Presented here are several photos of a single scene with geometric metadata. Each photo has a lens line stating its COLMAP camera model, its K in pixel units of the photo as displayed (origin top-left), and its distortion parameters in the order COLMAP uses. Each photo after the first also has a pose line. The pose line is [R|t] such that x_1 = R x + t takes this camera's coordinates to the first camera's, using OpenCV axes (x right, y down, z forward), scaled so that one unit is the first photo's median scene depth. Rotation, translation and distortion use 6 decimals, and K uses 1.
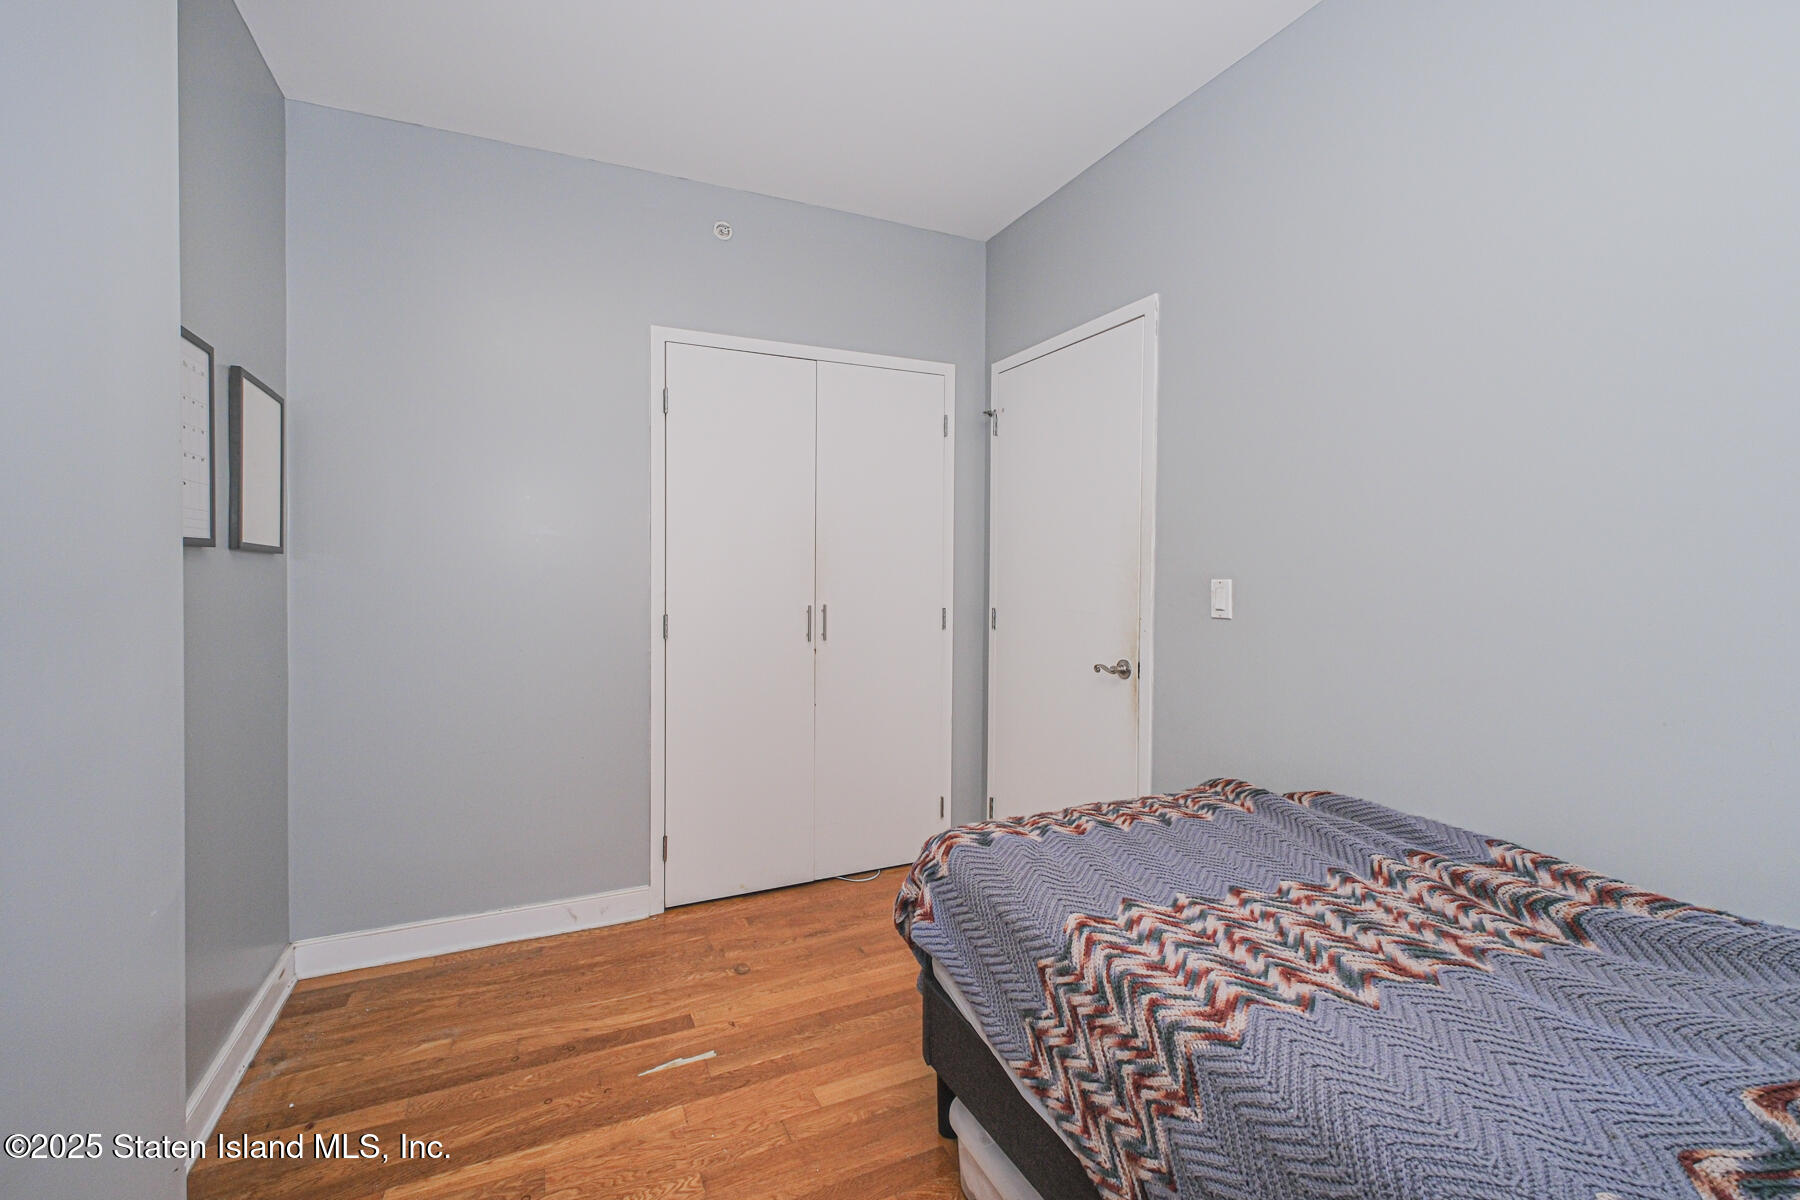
lens RADIAL K [[755.9, 0, 871.7], [0, 755.9, 577.0], [0, 0, 1]] dist [-0.001084, -0.000816]
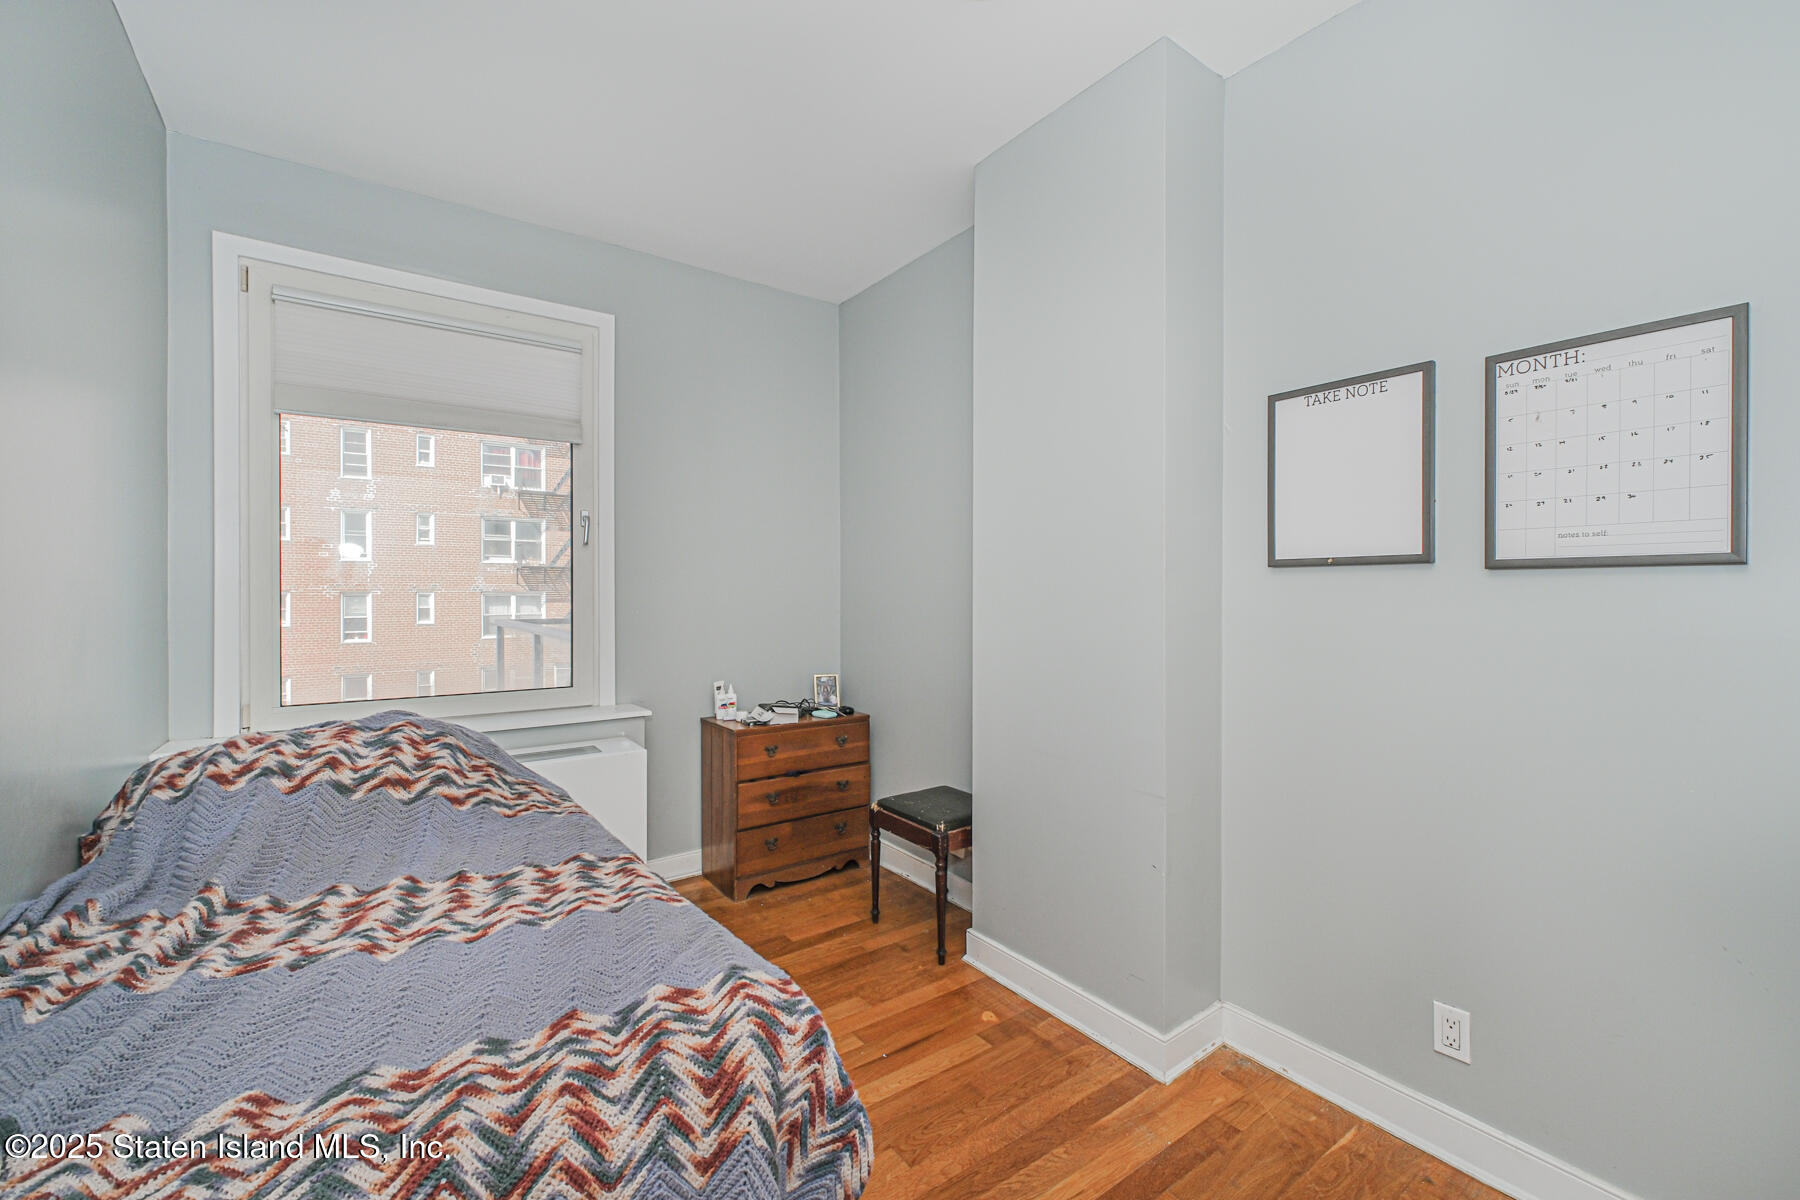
lens RADIAL K [[755.9, 0, 900.8], [0, 755.9, 593.9], [0, 0, 1]] dist [-0.001084, -0.000816]
pose [[-0.976749, -0.000732, -0.214384, 0.197180], [-0.004129, 0.999873, 0.015396, -0.017171], [0.214346, 0.015923, -0.976628, 2.220777]]
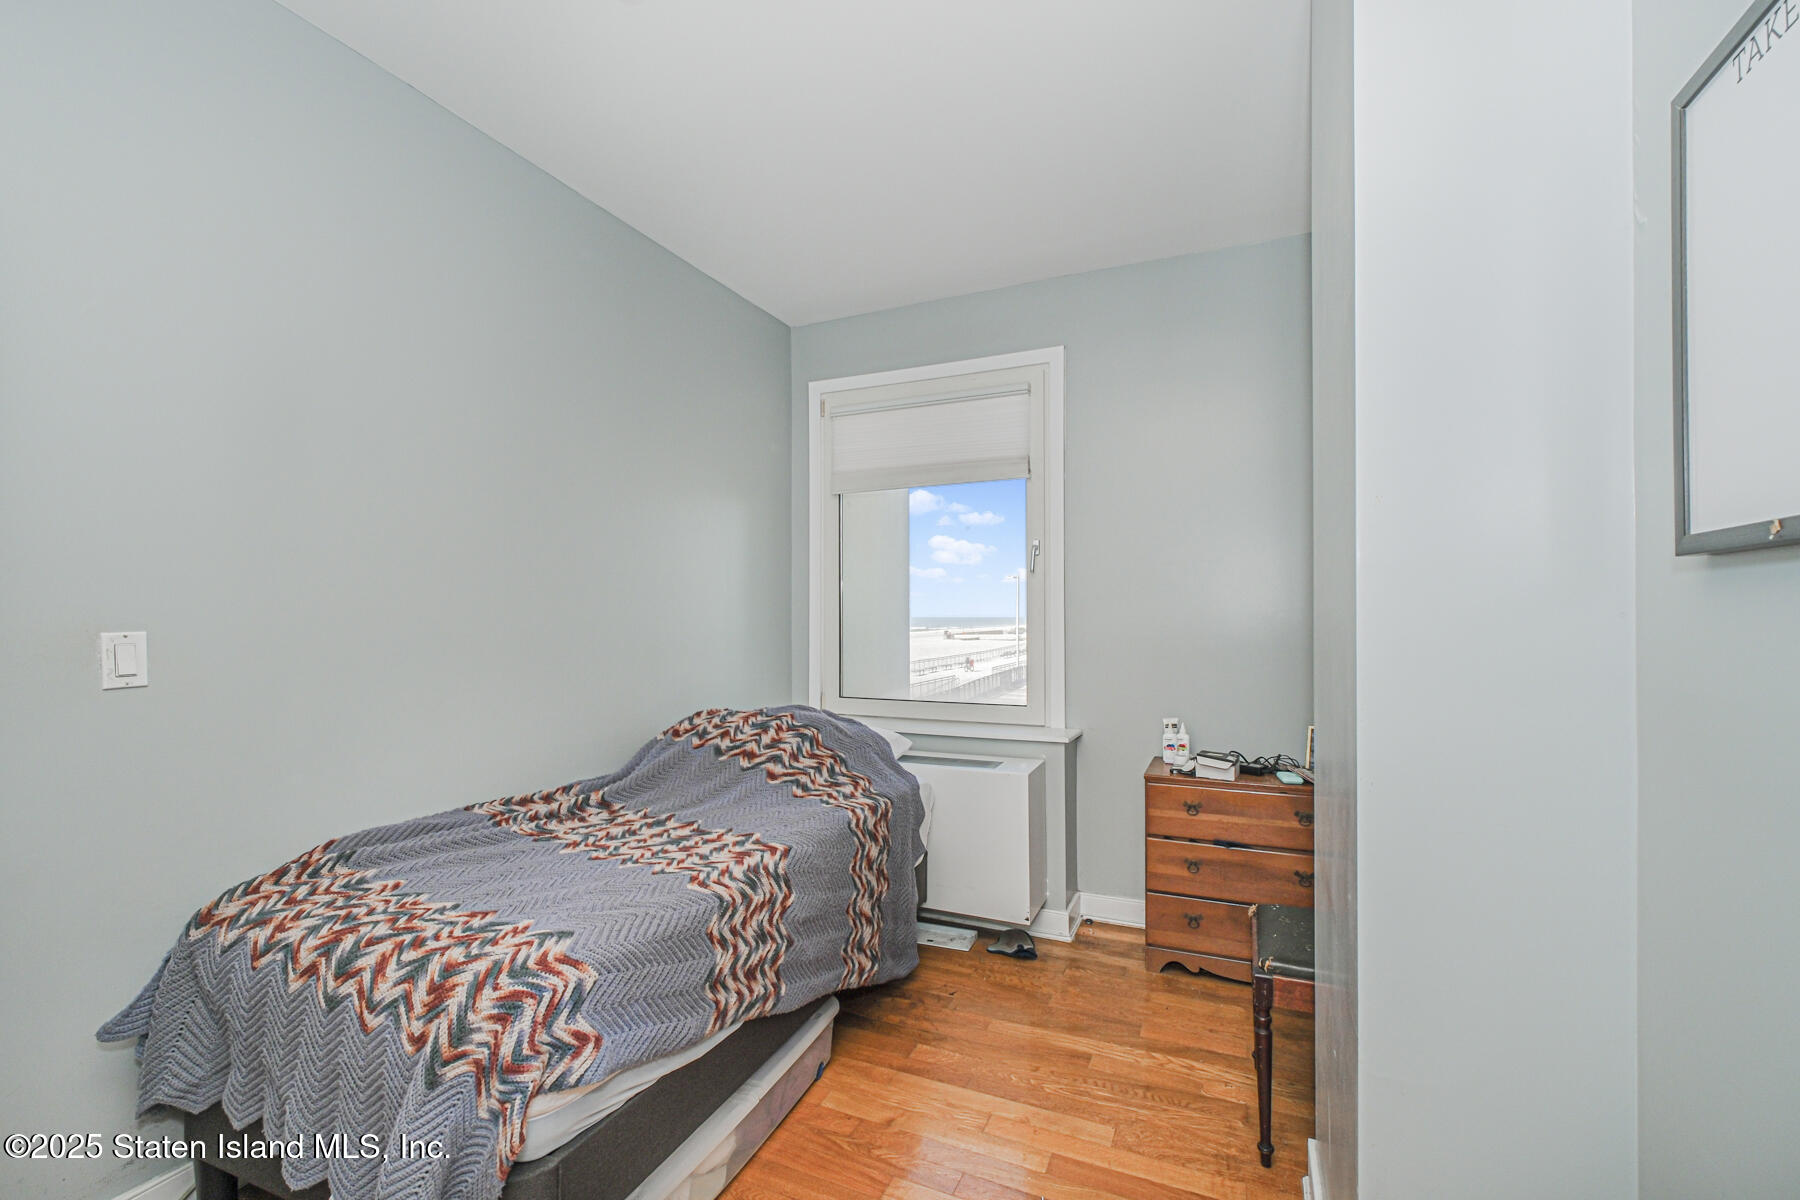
lens RADIAL K [[755.9, 0, 909.9], [0, 755.9, 609.4], [0, 0, 1]] dist [-0.001084, -0.000816]
pose [[-0.677668, 0.006759, 0.735337, -0.963879], [0.011537, 0.999932, 0.001441, -0.017748], [-0.735278, 0.009460, -0.677700, 1.662453]]
